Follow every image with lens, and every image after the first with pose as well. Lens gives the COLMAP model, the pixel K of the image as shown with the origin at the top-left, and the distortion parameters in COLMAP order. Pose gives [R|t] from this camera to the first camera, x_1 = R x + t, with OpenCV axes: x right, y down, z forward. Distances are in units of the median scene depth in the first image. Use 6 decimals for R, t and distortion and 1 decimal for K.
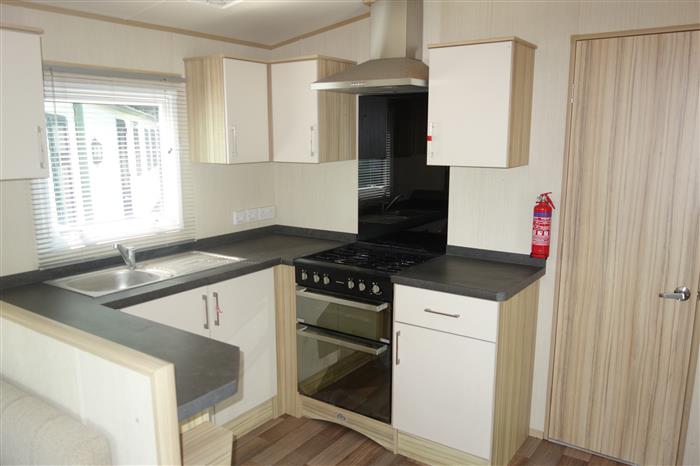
lens RADIAL K [[555.8, 0, 349.9], [0, 555.8, 236.9], [0, 0, 1]] dist [-0.014510, -0.001805]
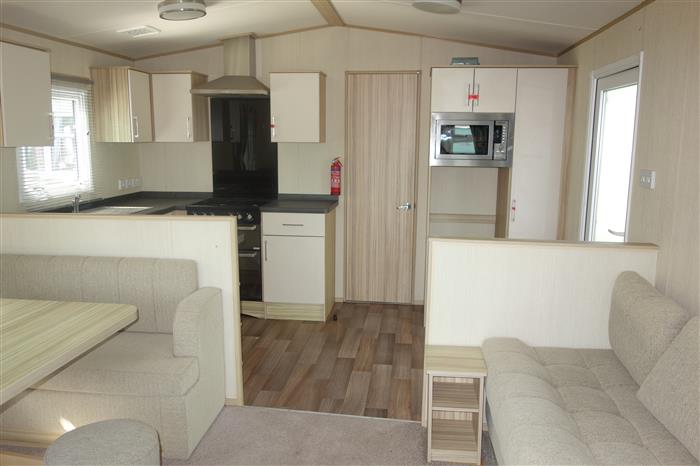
lens RADIAL K [[552.3, 0, 353.4], [0, 552.3, 236.0], [0, 0, 1]] dist [-0.011913, -0.013506]
pose [[0.878294, -0.077105, 0.471862, -0.448755], [0.077942, 0.996799, 0.017807, 0.141663], [-0.471725, 0.021138, 0.881492, -0.572825]]
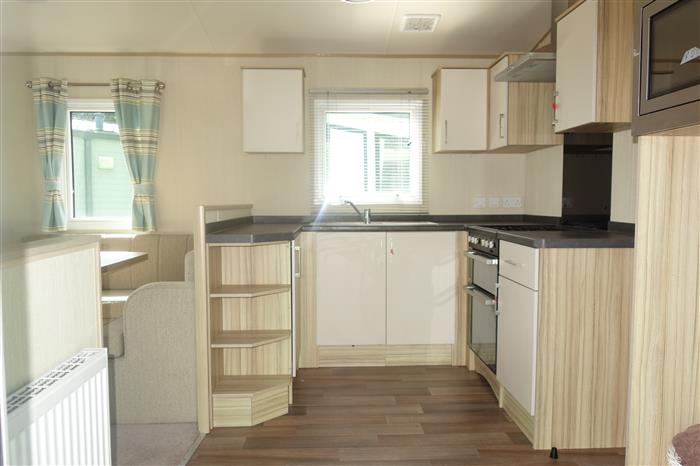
lens RADIAL K [[552.3, 0, 353.4], [0, 552.3, 236.0], [0, 0, 1]] dist [-0.011913, -0.013506]
pose [[0.607414, 0.054383, -0.792522, 0.737093], [-0.141851, 0.989045, -0.040850, 0.156488], [0.781618, 0.137233, 0.608474, 0.108298]]
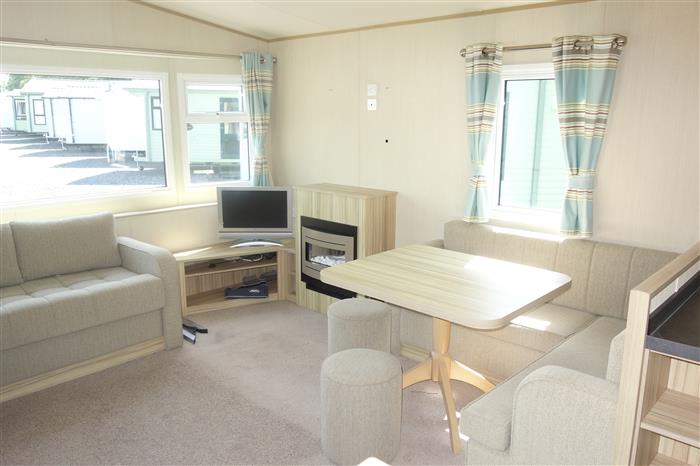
lens RADIAL K [[552.3, 0, 353.4], [0, 552.3, 236.0], [0, 0, 1]] dist [-0.011913, -0.013506]
pose [[-0.136932, 0.216060, -0.966730, 0.410354], [-0.176986, 0.954884, 0.238481, -0.026432], [0.974641, 0.203753, -0.092514, 0.218680]]
